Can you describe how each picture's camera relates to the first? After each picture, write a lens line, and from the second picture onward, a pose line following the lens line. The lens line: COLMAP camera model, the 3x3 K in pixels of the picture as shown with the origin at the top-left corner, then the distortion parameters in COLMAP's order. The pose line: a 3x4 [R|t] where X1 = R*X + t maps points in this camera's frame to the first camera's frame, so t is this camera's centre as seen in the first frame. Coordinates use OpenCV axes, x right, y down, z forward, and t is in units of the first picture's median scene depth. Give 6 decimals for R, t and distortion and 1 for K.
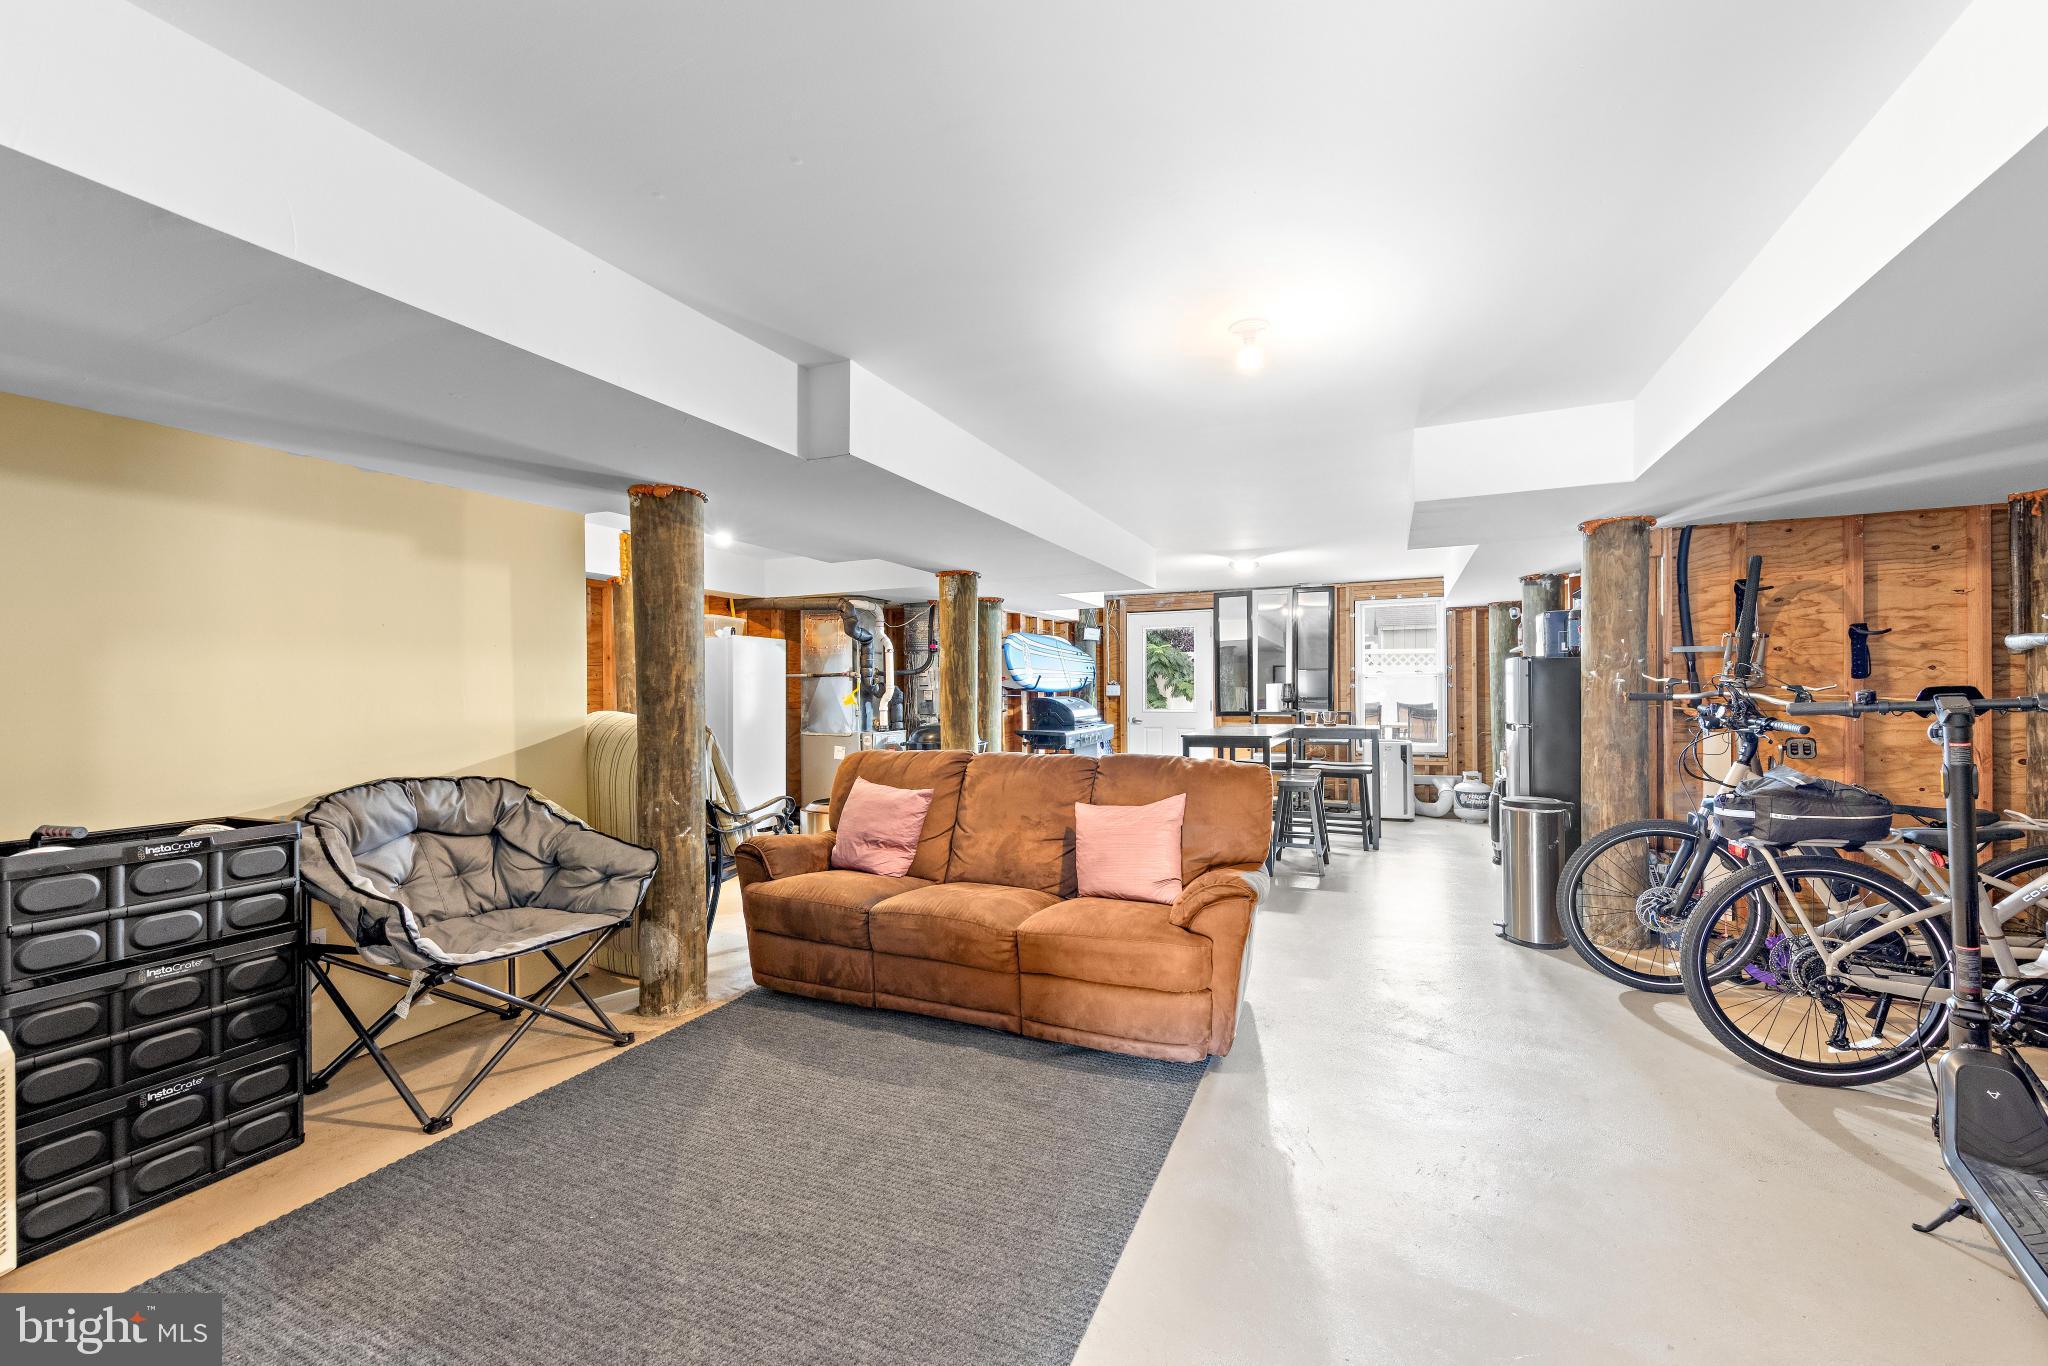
lens RADIAL K [[785.3, 0, 1024.0], [0, 785.3, 683.0], [0, 0, 1]] dist [-0.000135, 0.000014]
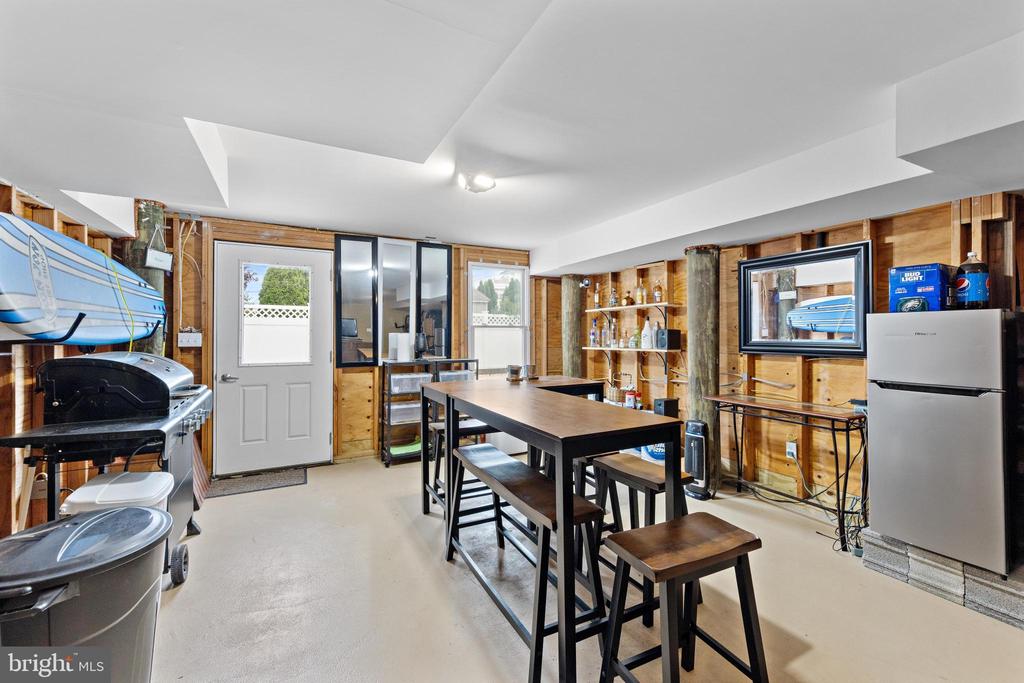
lens RADIAL K [[415.4, 0, 512.0], [0, 415.4, 341.5], [0, 0, 1]] dist [0.001448, 0.000085]
pose [[0.611207, -0.006459, 0.791445, -0.015991], [-0.010681, 0.999808, 0.016409, 0.001142], [-0.791399, -0.018483, 0.611021, 0.550830]]
